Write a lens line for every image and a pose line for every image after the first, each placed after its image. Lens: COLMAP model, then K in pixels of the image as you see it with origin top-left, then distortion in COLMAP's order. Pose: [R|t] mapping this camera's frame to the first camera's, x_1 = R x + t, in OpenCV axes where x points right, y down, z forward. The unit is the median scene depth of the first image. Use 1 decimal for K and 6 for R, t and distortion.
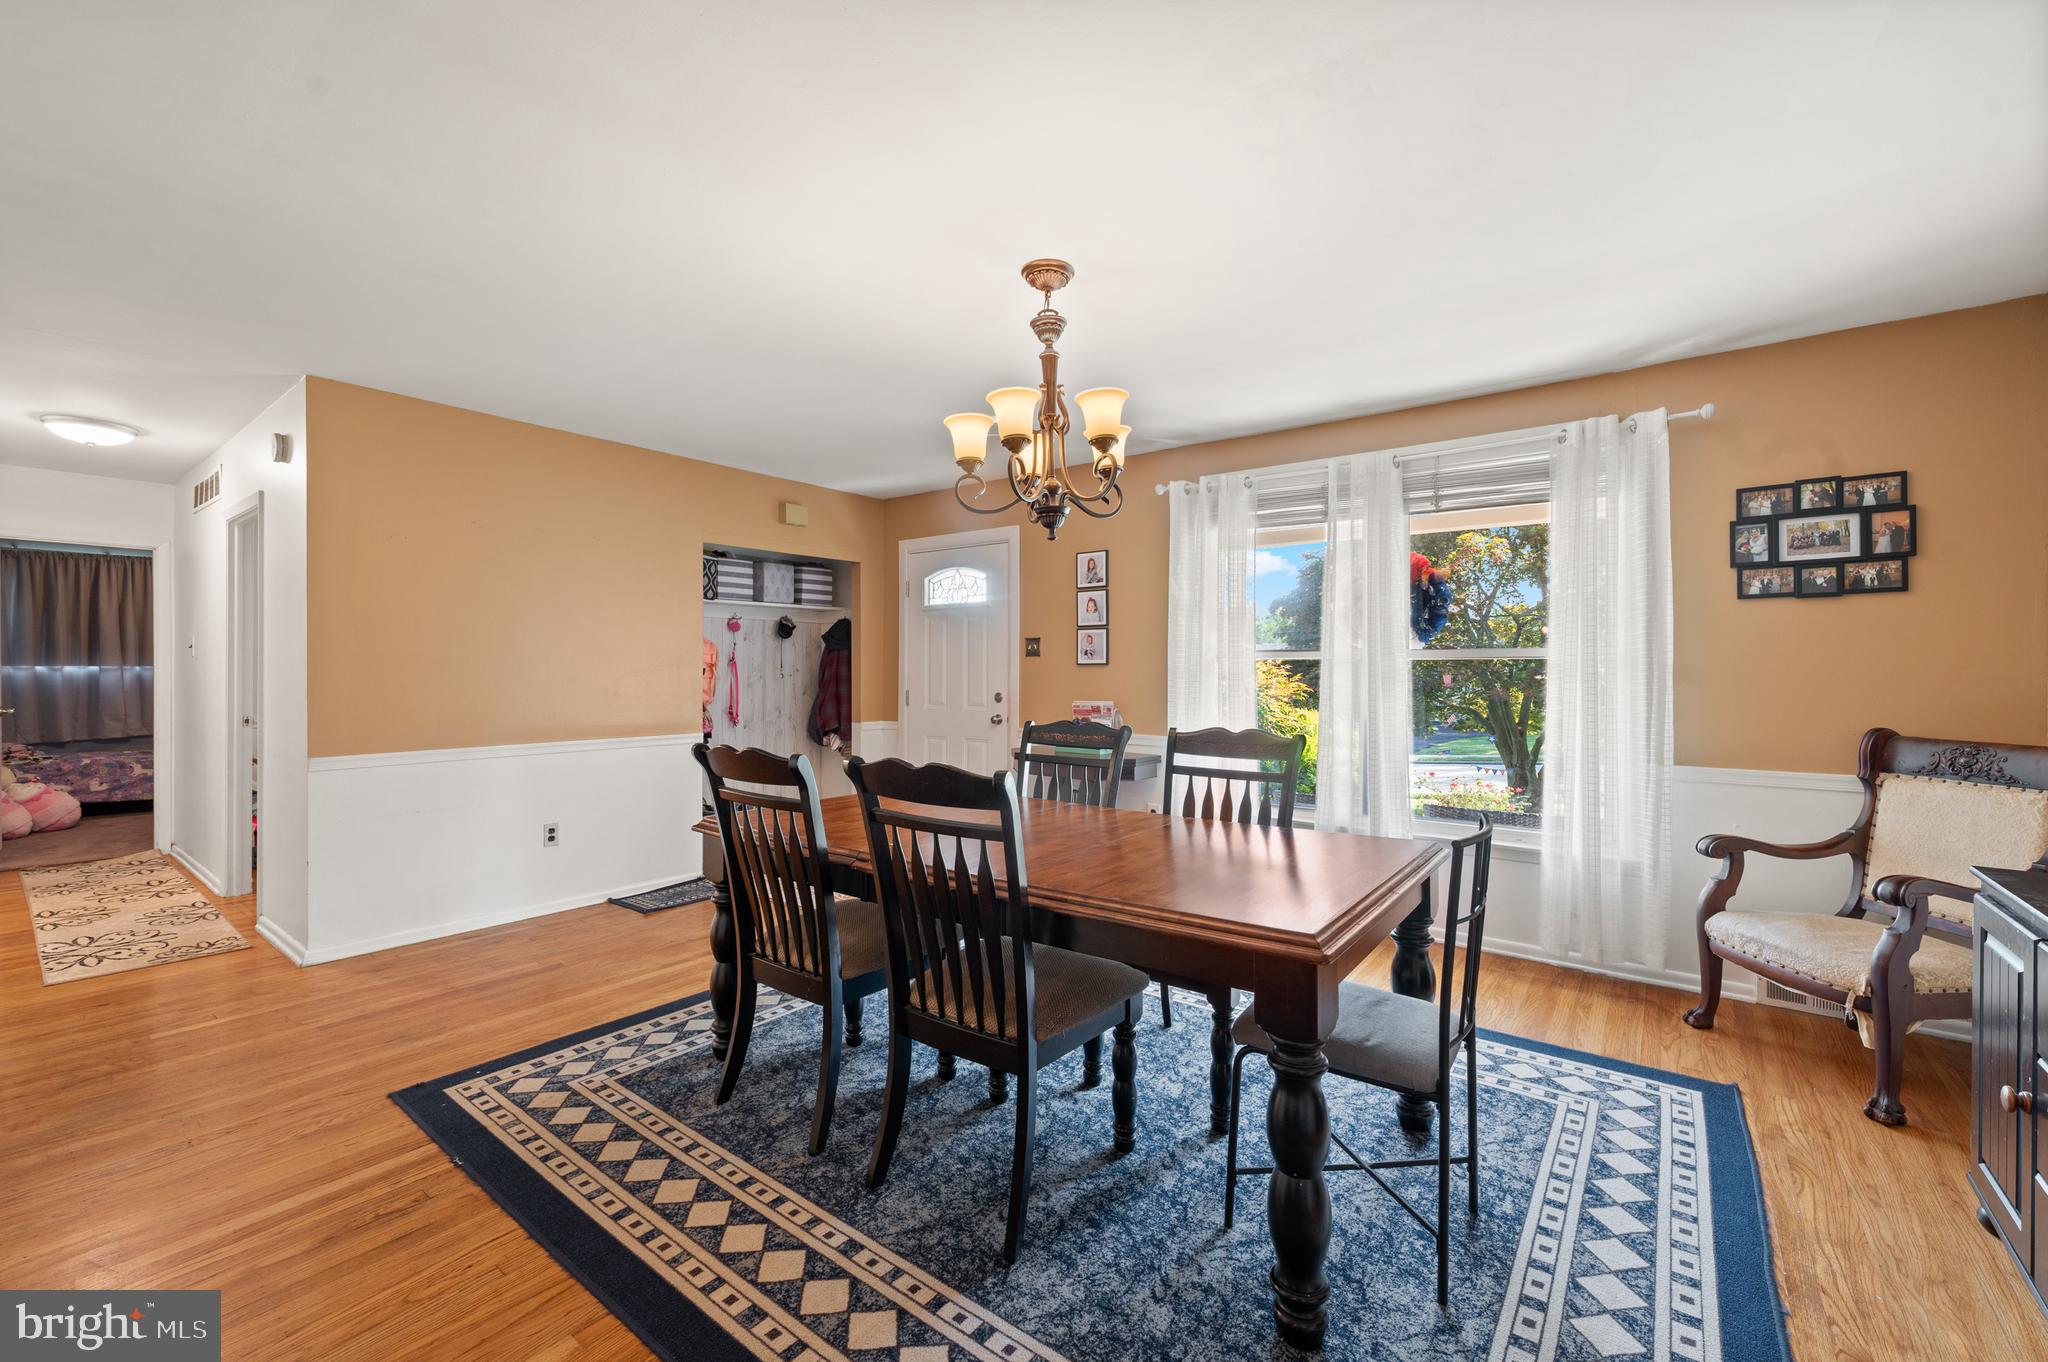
lens RADIAL K [[831.2, 0, 1040.6], [0, 831.2, 671.7], [0, 0, 1]] dist [0.001146, -0.000410]
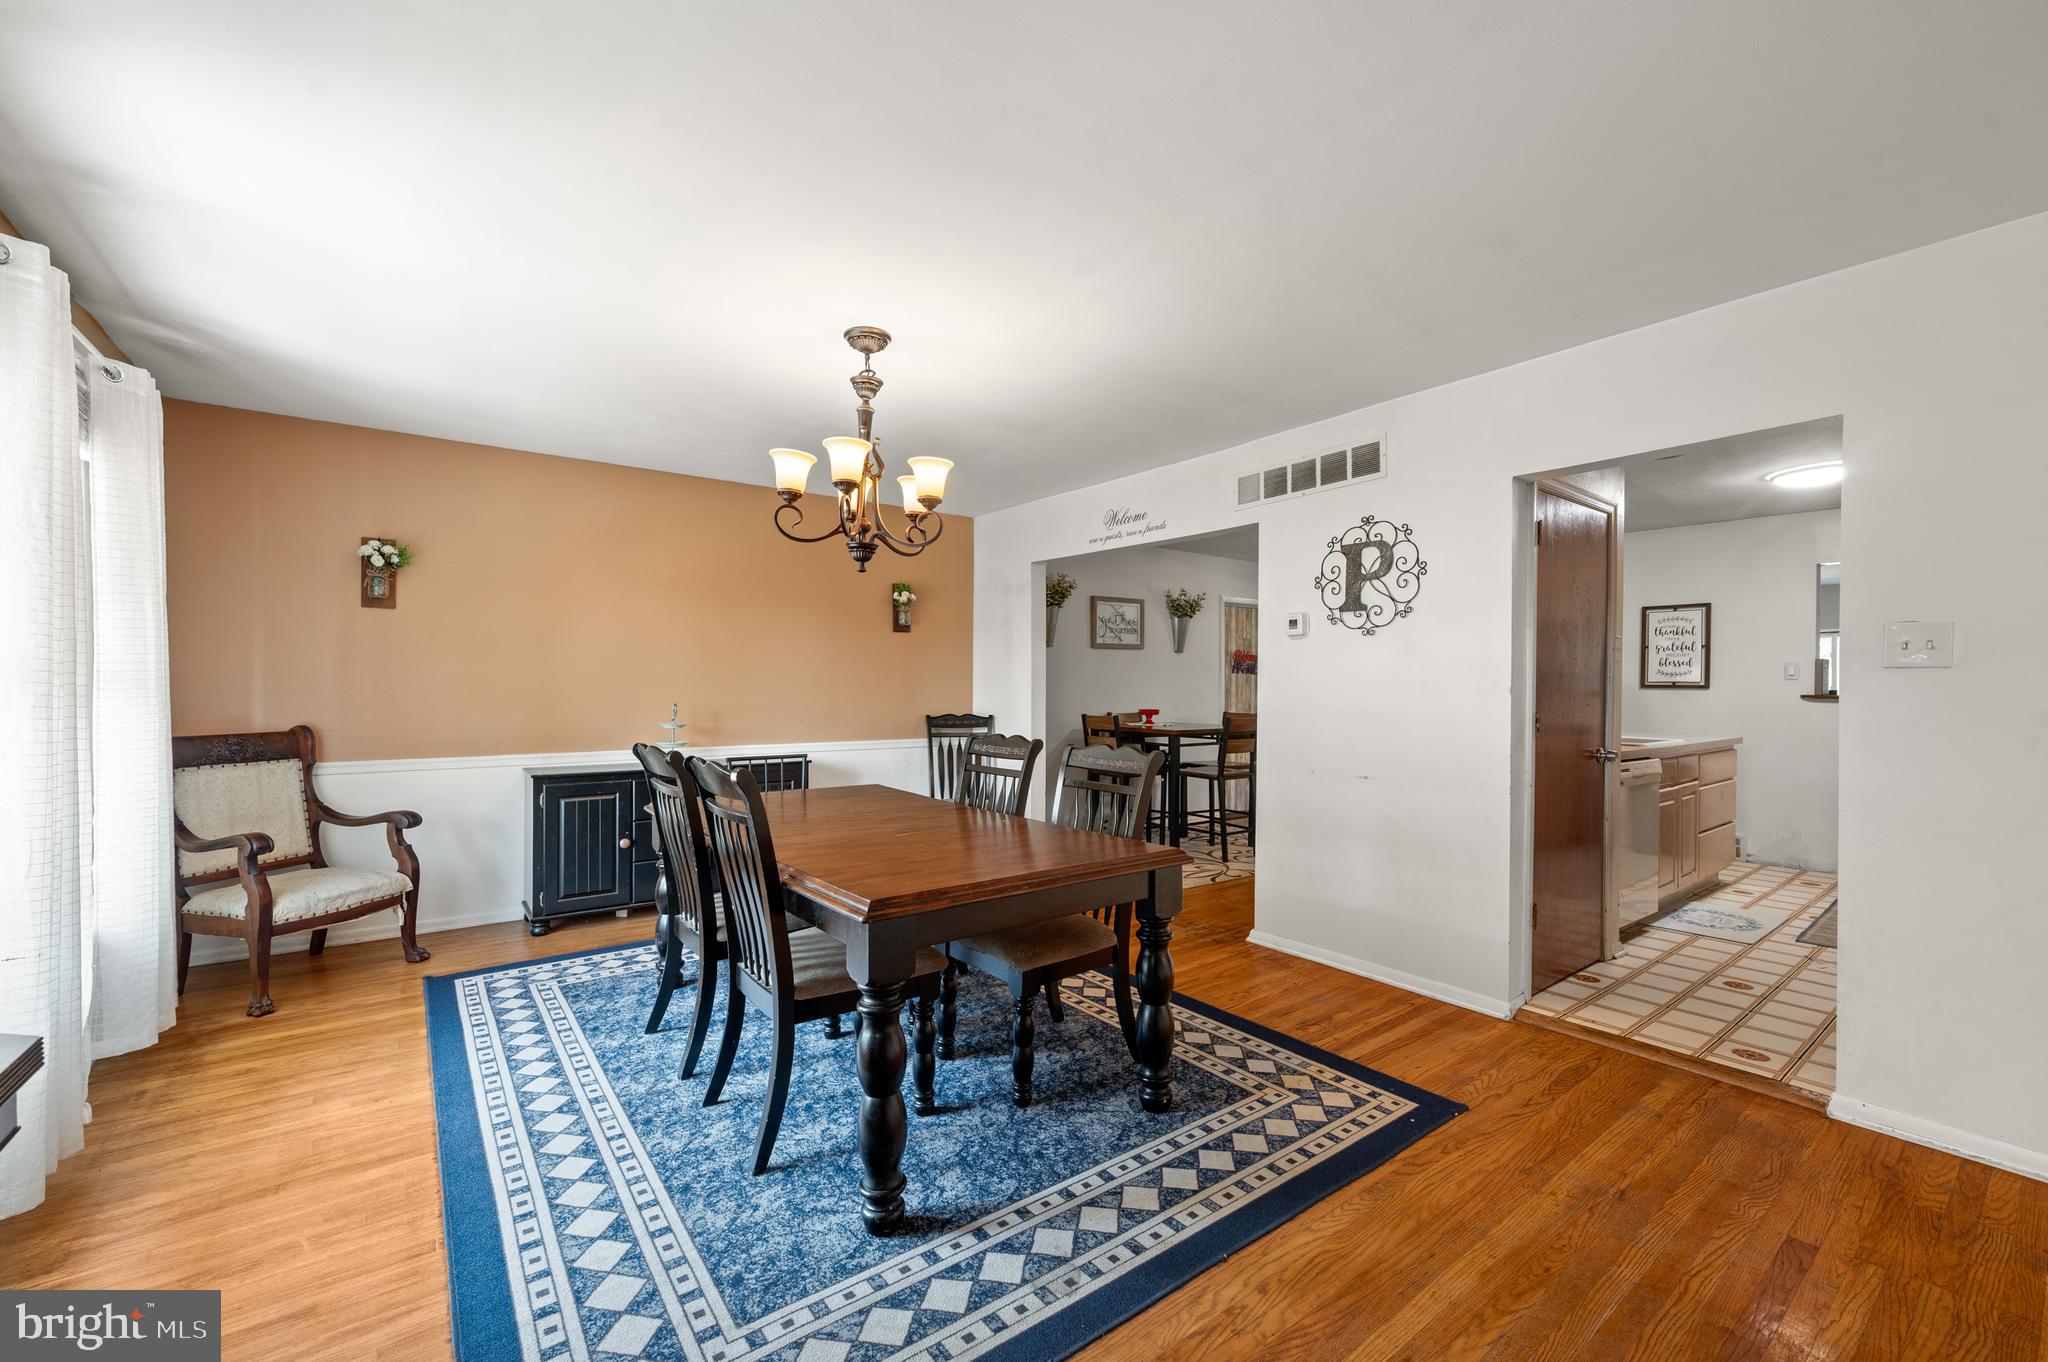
lens RADIAL K [[831.2, 0, 1041.8], [0, 831.2, 688.9], [0, 0, 1]] dist [0.001146, -0.000410]
pose [[-0.966143, -0.007654, 0.257892, -0.498517], [-0.006952, 0.999969, 0.003636, -0.003773], [-0.257912, 0.001720, -0.966167, 1.961979]]
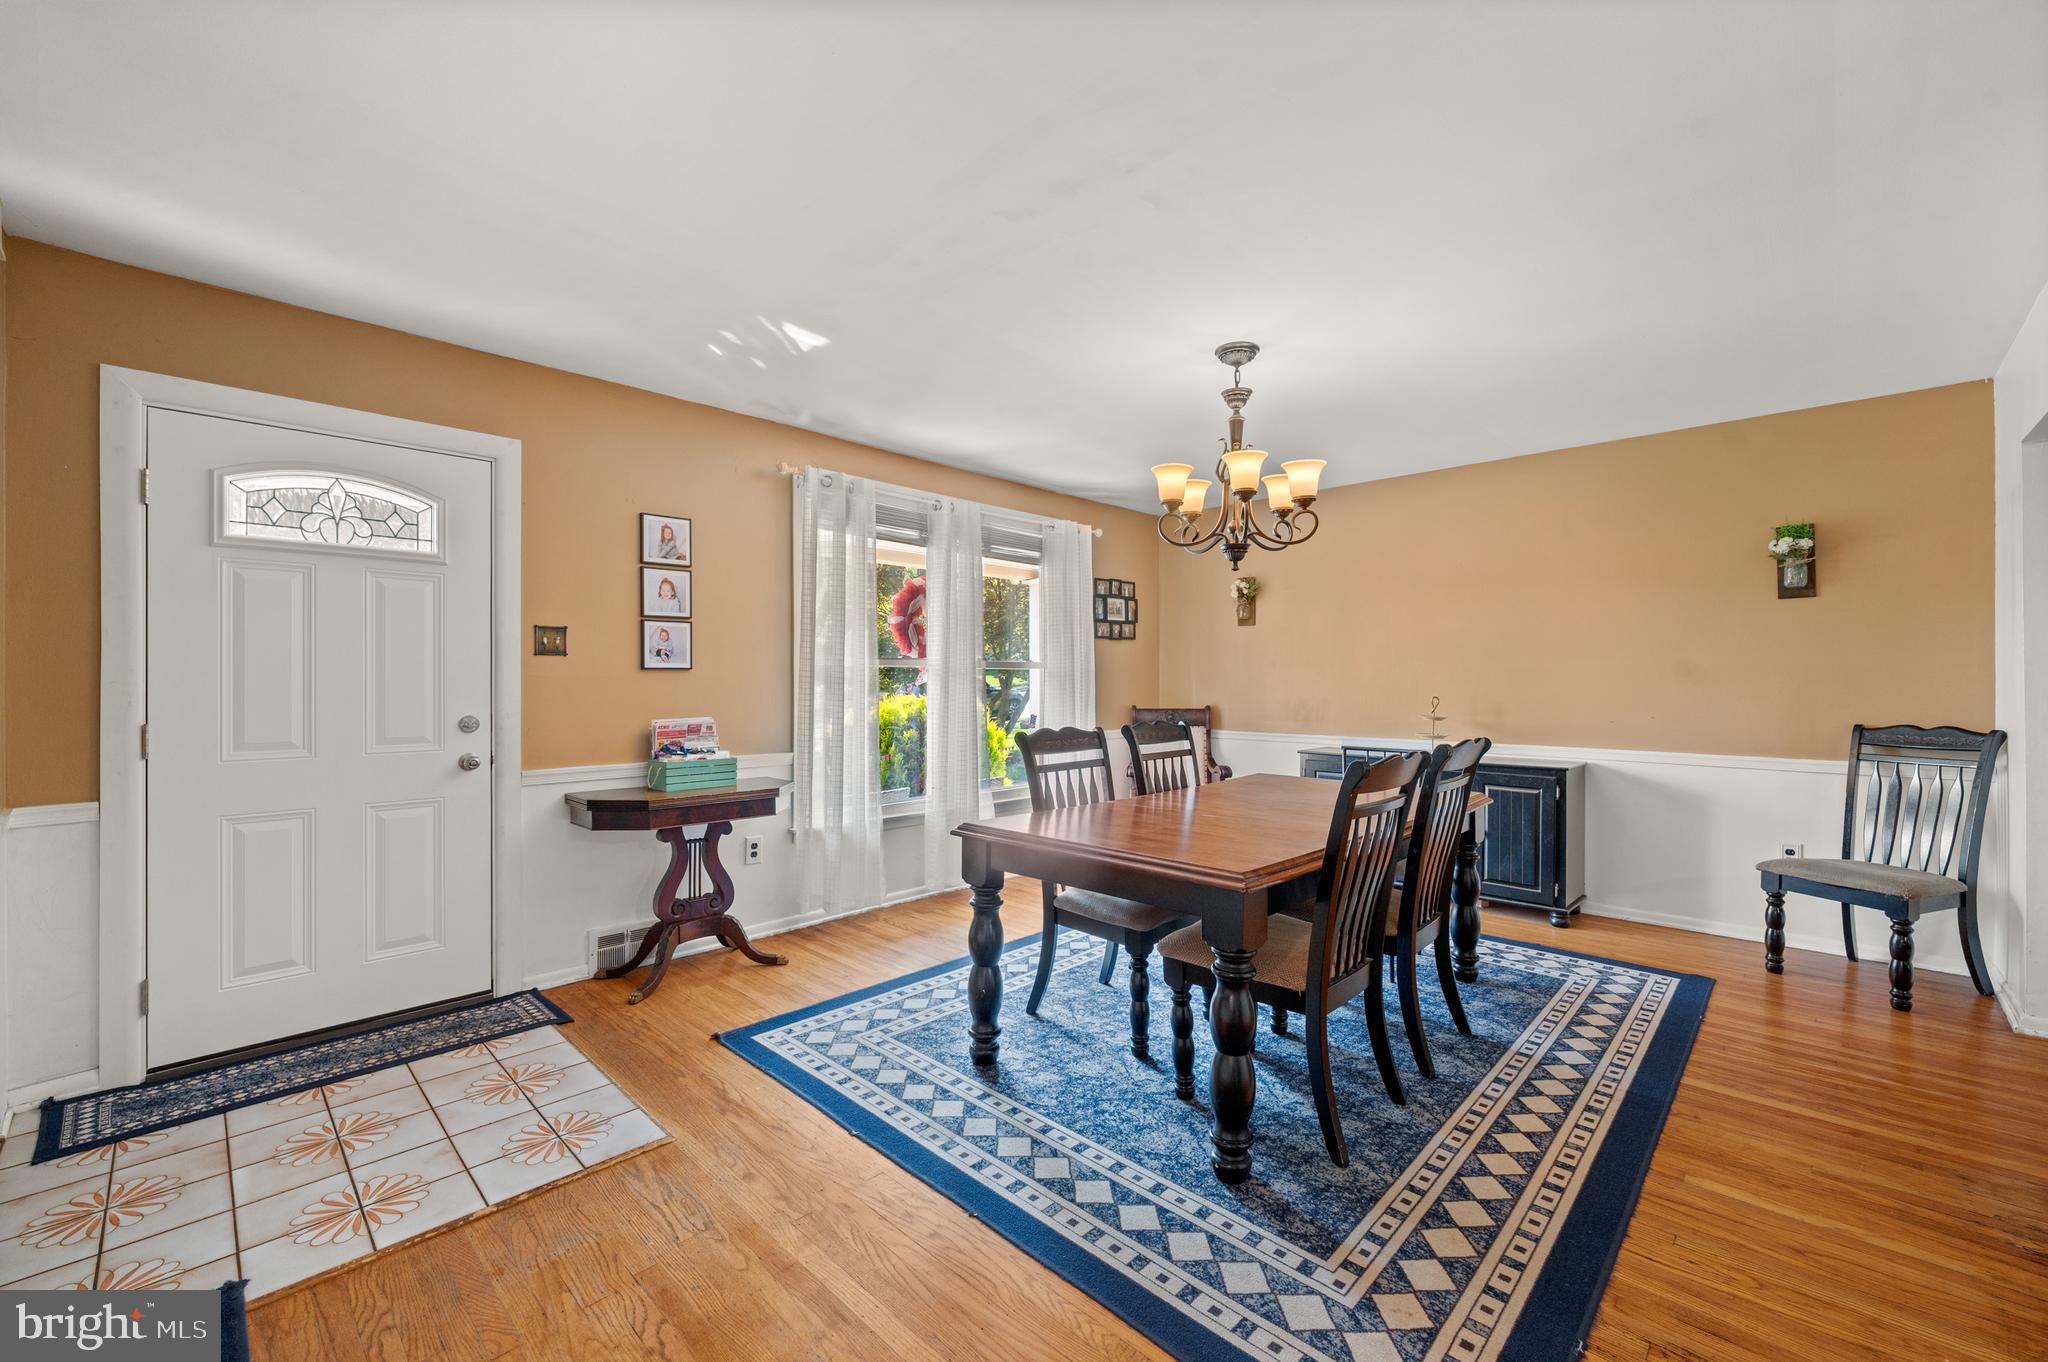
lens RADIAL K [[831.2, 0, 1028.9], [0, 831.2, 678.4], [0, 0, 1]] dist [0.001146, -0.000410]
pose [[0.117296, -0.002870, 0.993093, -1.192544], [0.000168, 0.999996, 0.002870, -0.005146], [-0.993097, -0.000170, 0.117296, 1.120621]]
